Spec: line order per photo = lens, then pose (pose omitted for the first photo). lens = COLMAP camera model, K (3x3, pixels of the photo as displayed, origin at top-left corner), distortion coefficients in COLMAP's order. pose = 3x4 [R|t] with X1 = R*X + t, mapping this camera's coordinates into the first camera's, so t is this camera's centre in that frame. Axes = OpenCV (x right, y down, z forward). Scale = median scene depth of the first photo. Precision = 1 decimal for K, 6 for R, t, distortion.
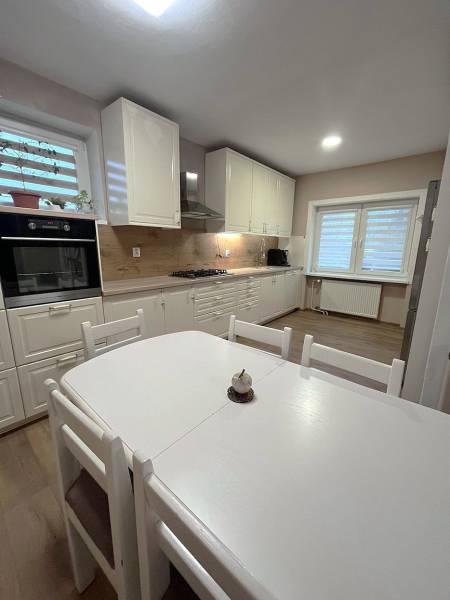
lens RADIAL K [[247.2, 0, 225.0], [0, 247.2, 300.0], [0, 0, 1]] dist [0.000034, 0.000094]
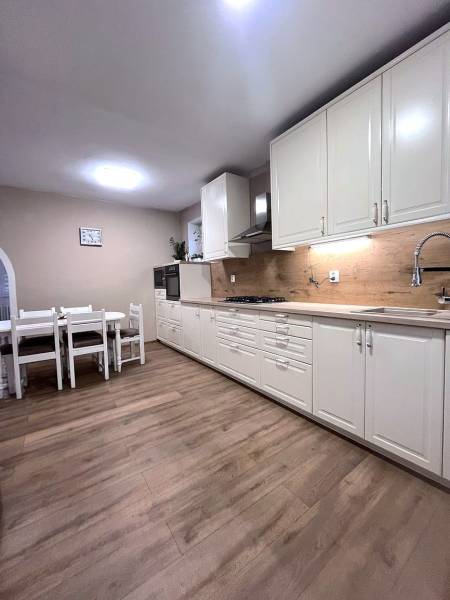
lens RADIAL K [[247.2, 0, 225.0], [0, 247.2, 300.0], [0, 0, 1]] dist [0.000034, 0.000094]
pose [[-0.265101, 0.086144, -0.960365, 0.720577], [-0.150894, 0.980023, 0.129561, -0.188275], [0.952340, 0.179260, -0.246807, 1.001956]]
